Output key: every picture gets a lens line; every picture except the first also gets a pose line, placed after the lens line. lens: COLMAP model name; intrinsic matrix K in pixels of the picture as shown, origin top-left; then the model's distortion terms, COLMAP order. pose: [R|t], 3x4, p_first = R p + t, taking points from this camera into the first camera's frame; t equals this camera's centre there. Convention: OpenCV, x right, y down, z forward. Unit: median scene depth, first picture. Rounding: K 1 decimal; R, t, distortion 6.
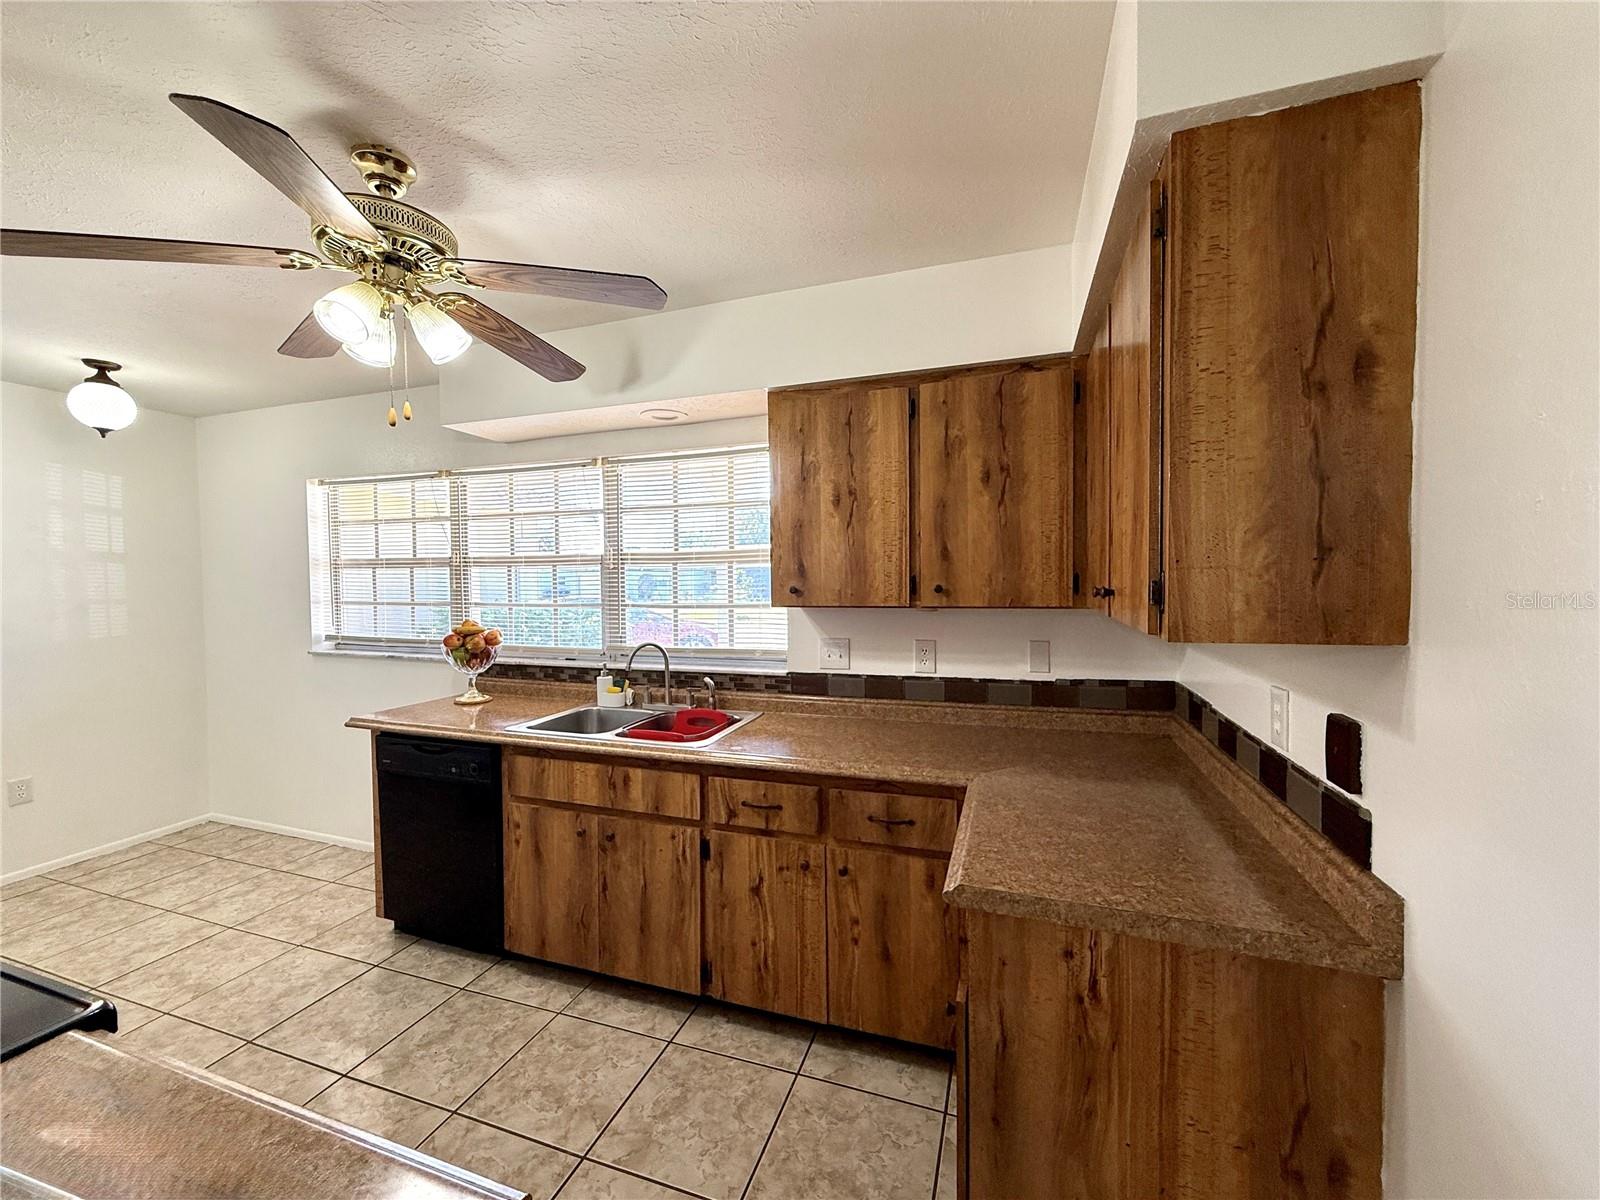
lens RADIAL K [[636.2, 0, 795.2], [0, 636.2, 599.7], [0, 0, 1]] dist [-0.000999, 0.000351]
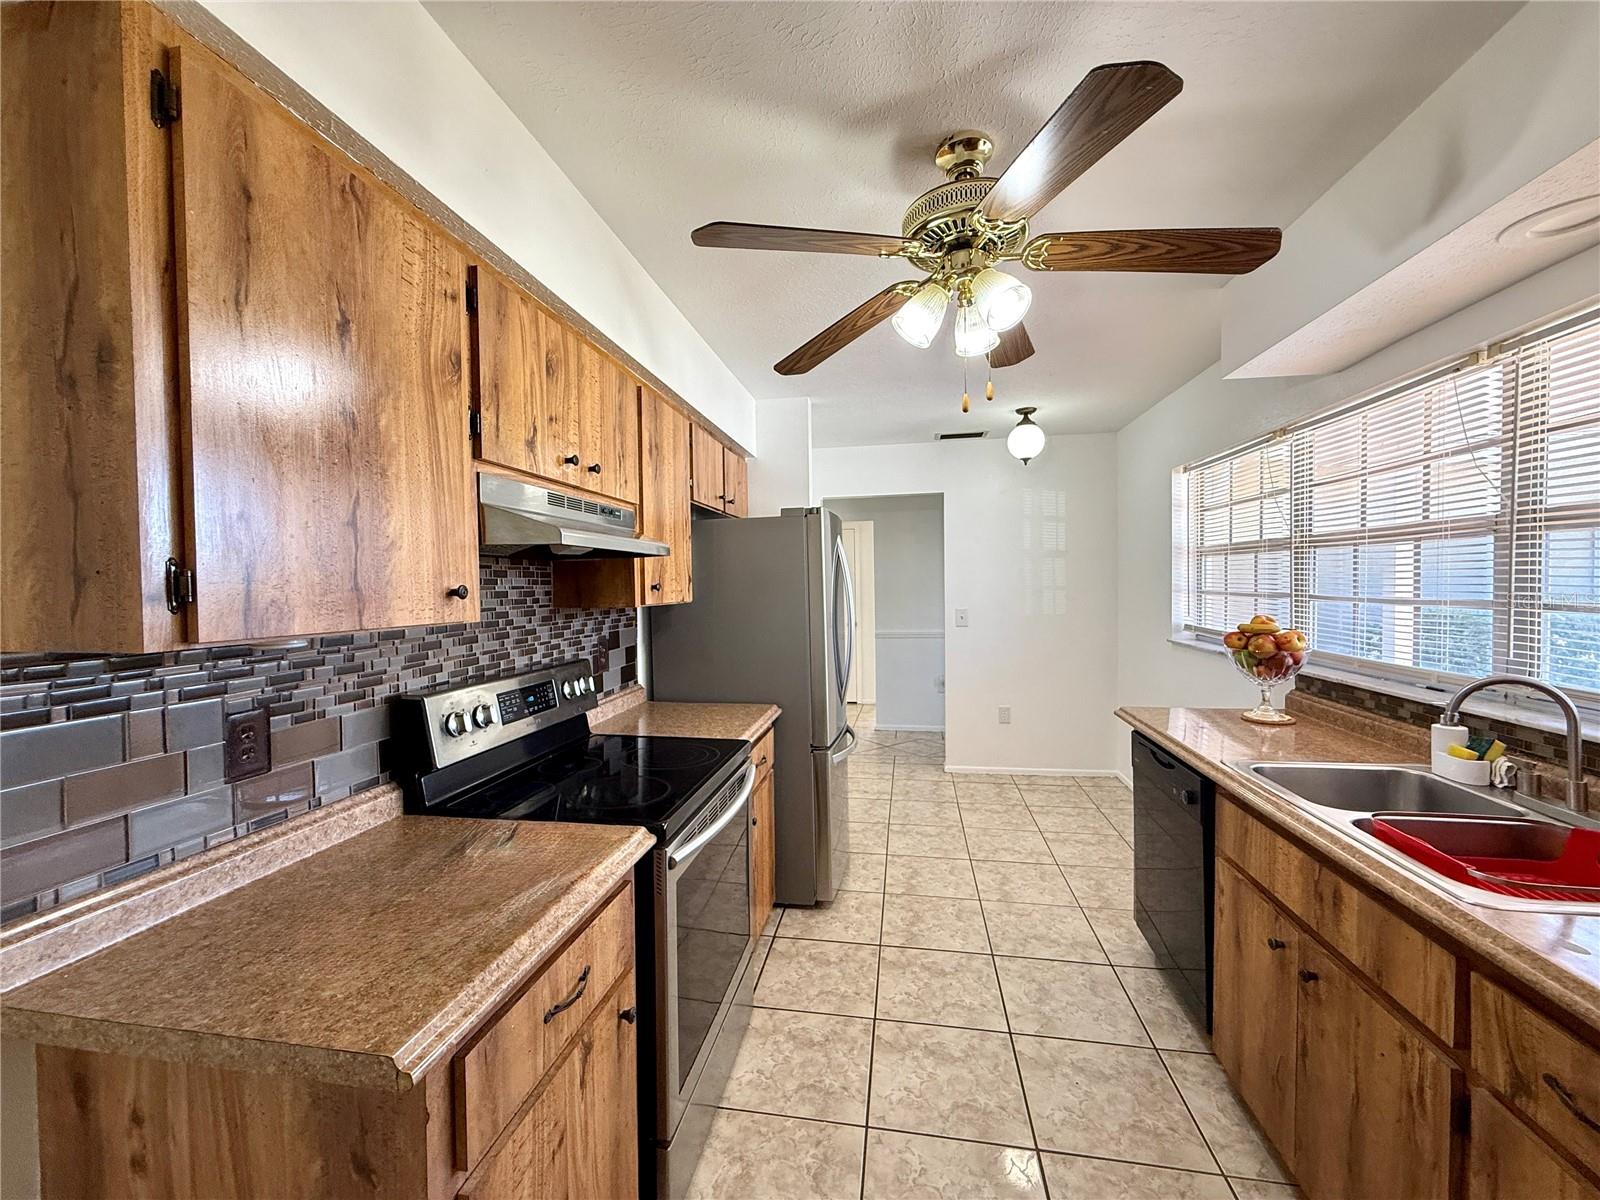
lens RADIAL K [[636.9, 0, 796.4], [0, 636.9, 600.0], [0, 0, 1]] dist [-0.000535, -0.000115]
pose [[0.163777, 0.032493, -0.985962, 0.187803], [-0.017342, 0.999398, 0.030055, -0.001686], [0.986345, 0.012176, 0.164242, 0.335786]]
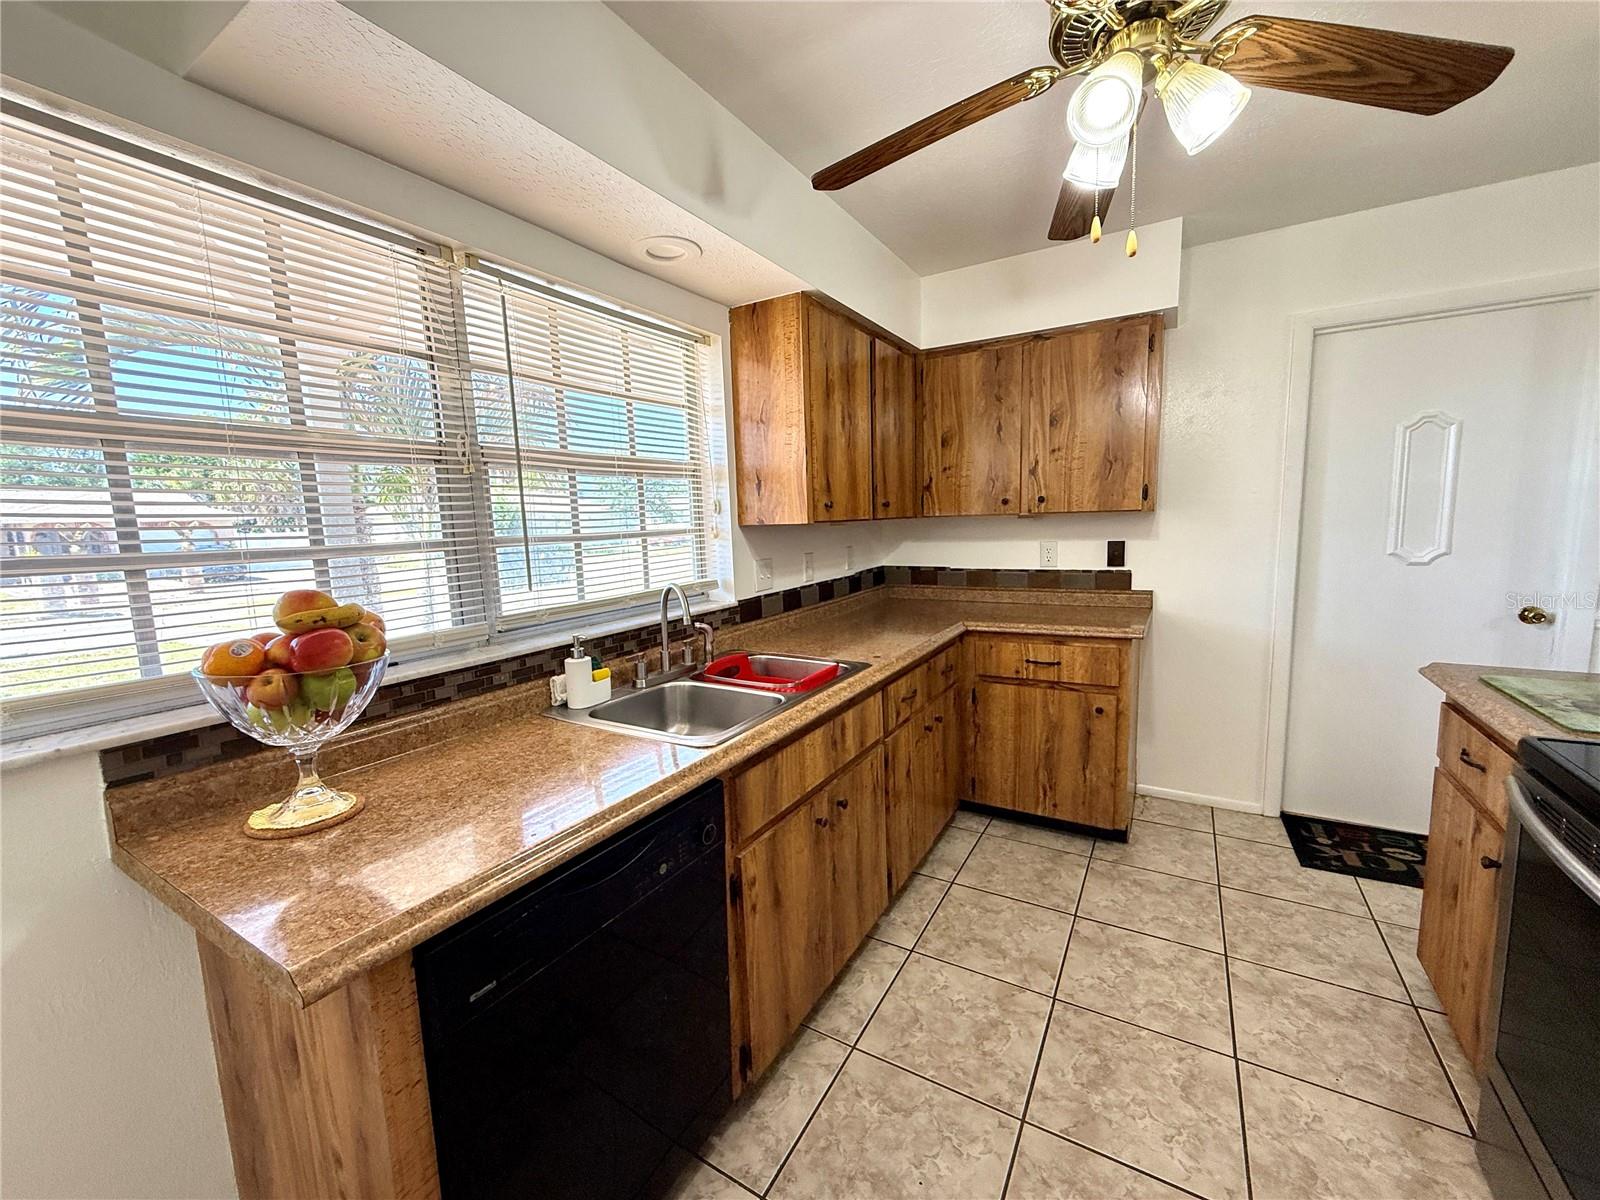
lens RADIAL K [[636.9, 0, 796.4], [0, 636.9, 600.0], [0, 0, 1]] dist [-0.000535, -0.000115]
pose [[0.204032, -0.120837, 0.971478, -0.884496], [0.063676, 0.991890, 0.110002, 0.017521], [-0.976891, 0.039416, 0.210072, 0.730044]]
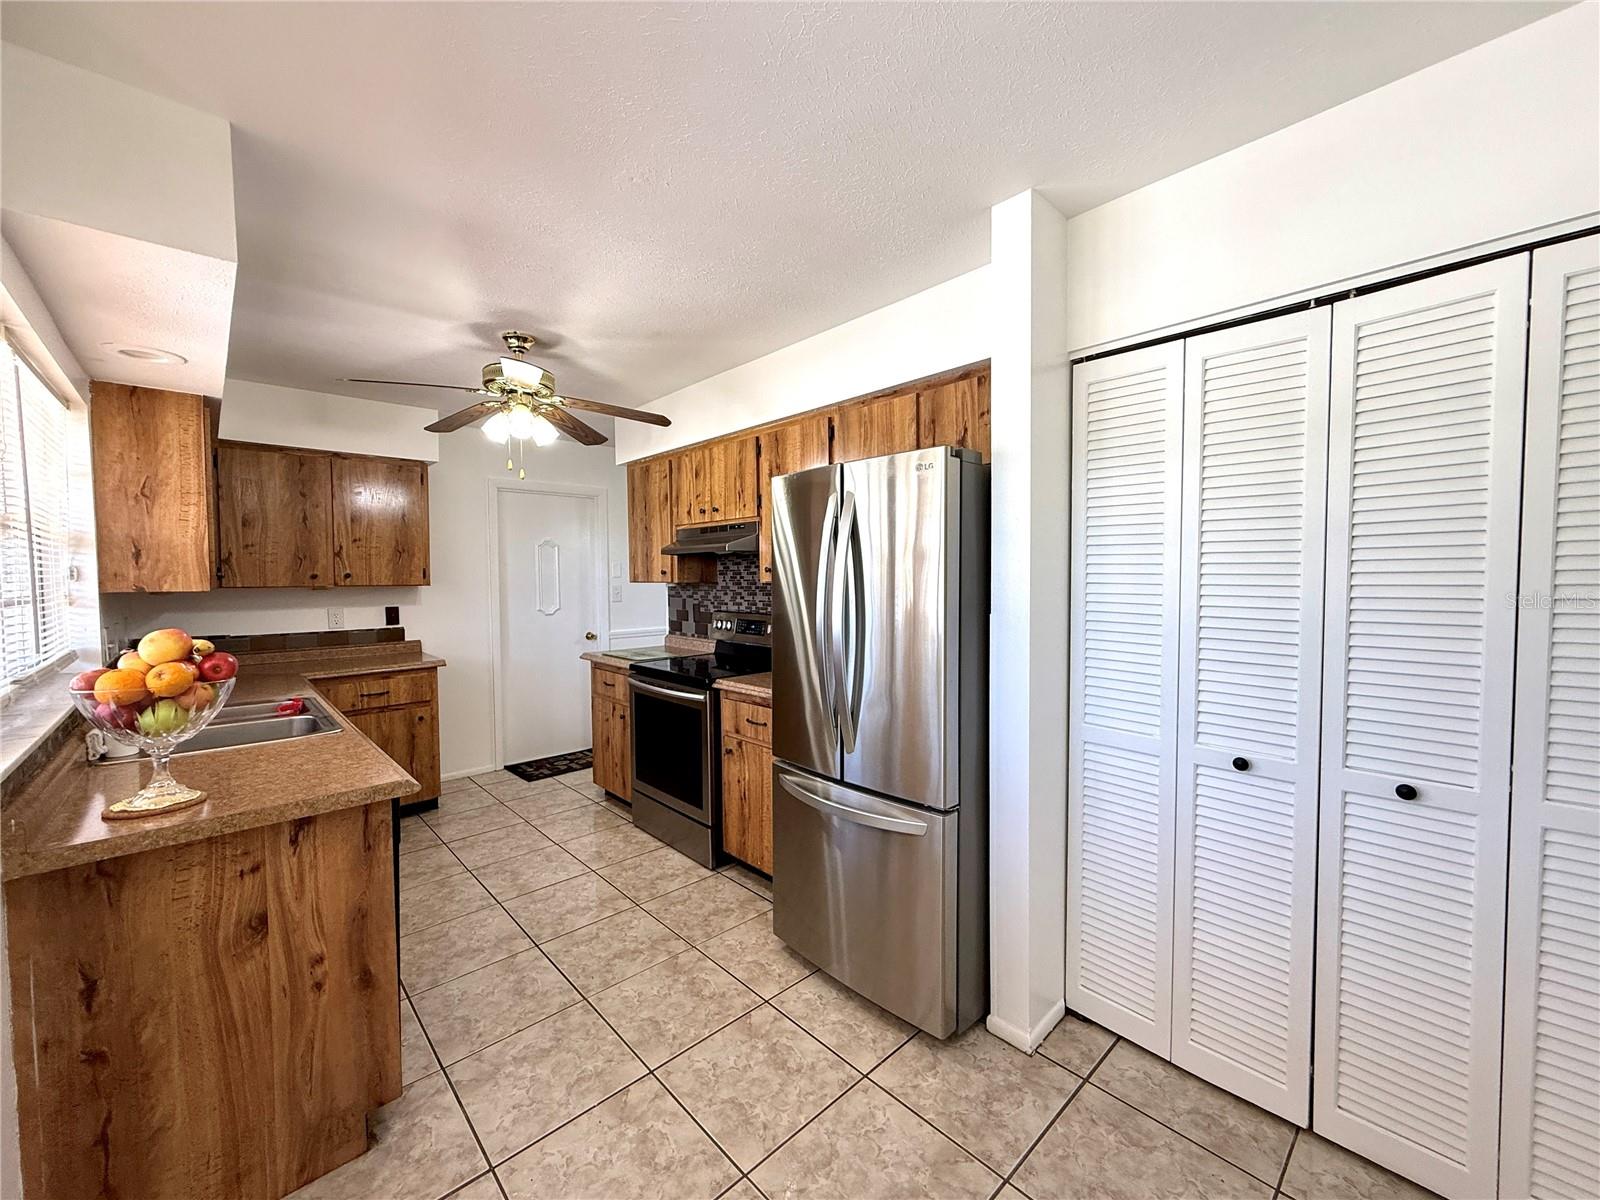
lens RADIAL K [[636.2, 0, 795.2], [0, 636.2, 599.7], [0, 0, 1]] dist [-0.000999, 0.000351]
pose [[-0.882640, 0.001403, 0.470047, -1.283844], [0.034115, 0.997550, 0.061083, -0.005301], [-0.468810, 0.069950, -0.880525, 1.329969]]
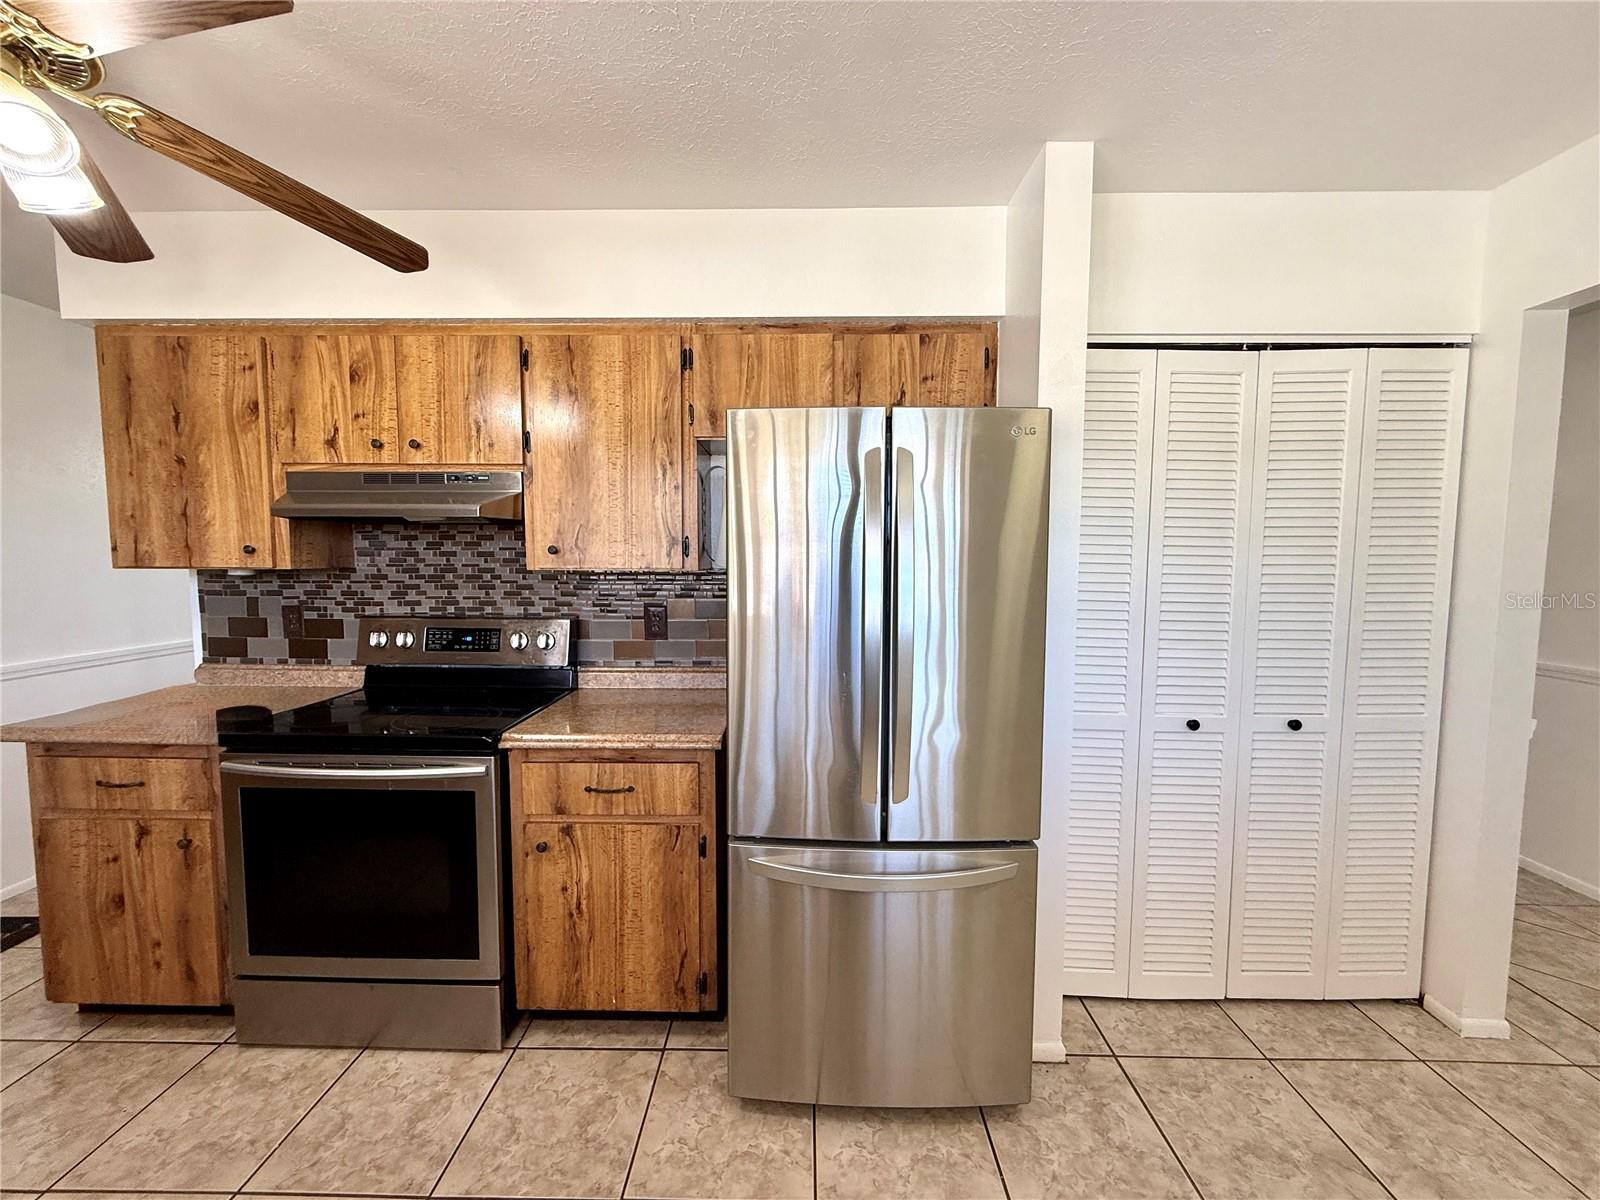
lens RADIAL K [[636.2, 0, 795.2], [0, 636.2, 599.7], [0, 0, 1]] dist [-0.000999, 0.000351]
pose [[-0.948579, 0.028573, -0.315250, -0.707185], [-0.004208, 0.994691, 0.102817, -0.010727], [0.316514, 0.098856, -0.943423, 1.124093]]
